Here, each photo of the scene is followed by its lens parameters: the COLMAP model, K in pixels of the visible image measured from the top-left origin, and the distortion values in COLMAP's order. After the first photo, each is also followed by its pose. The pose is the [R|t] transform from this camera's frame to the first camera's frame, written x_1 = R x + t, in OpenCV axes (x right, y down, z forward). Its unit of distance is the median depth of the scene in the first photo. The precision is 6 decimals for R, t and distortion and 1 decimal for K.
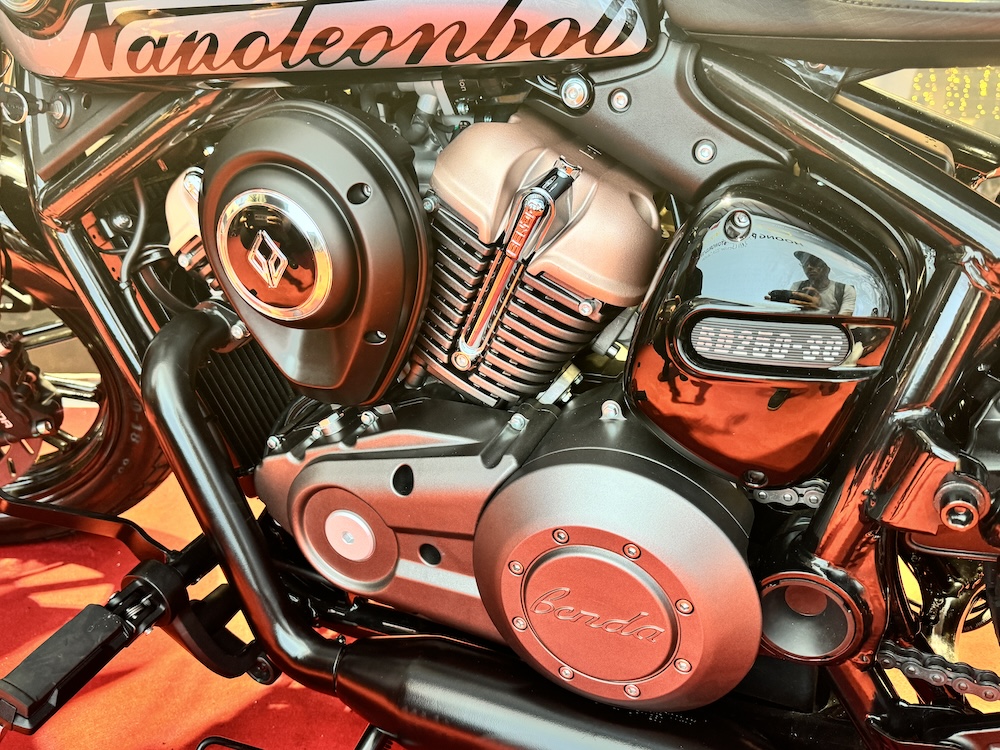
lens RADIAL K [[824.6, 0, 500.0], [0, 824.6, 375.0], [0, 0, 1]] dist [0.008675, 0.002647]
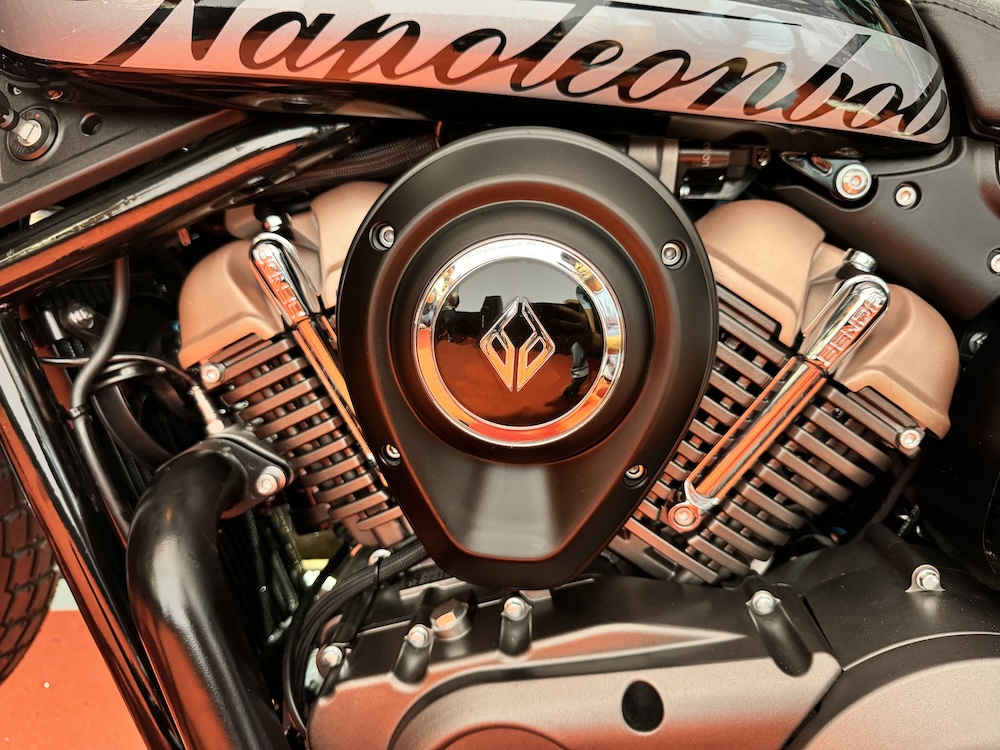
lens RADIAL K [[684.5, 0, 500.0], [0, 684.5, 375.0], [0, 0, 1]] dist [0.003052, -0.000140]
pose [[0.931401, 0.062935, 0.358513, -0.426852], [0.029506, 0.968644, -0.246695, 0.005342], [-0.362797, 0.240350, 0.900339, 0.496990]]
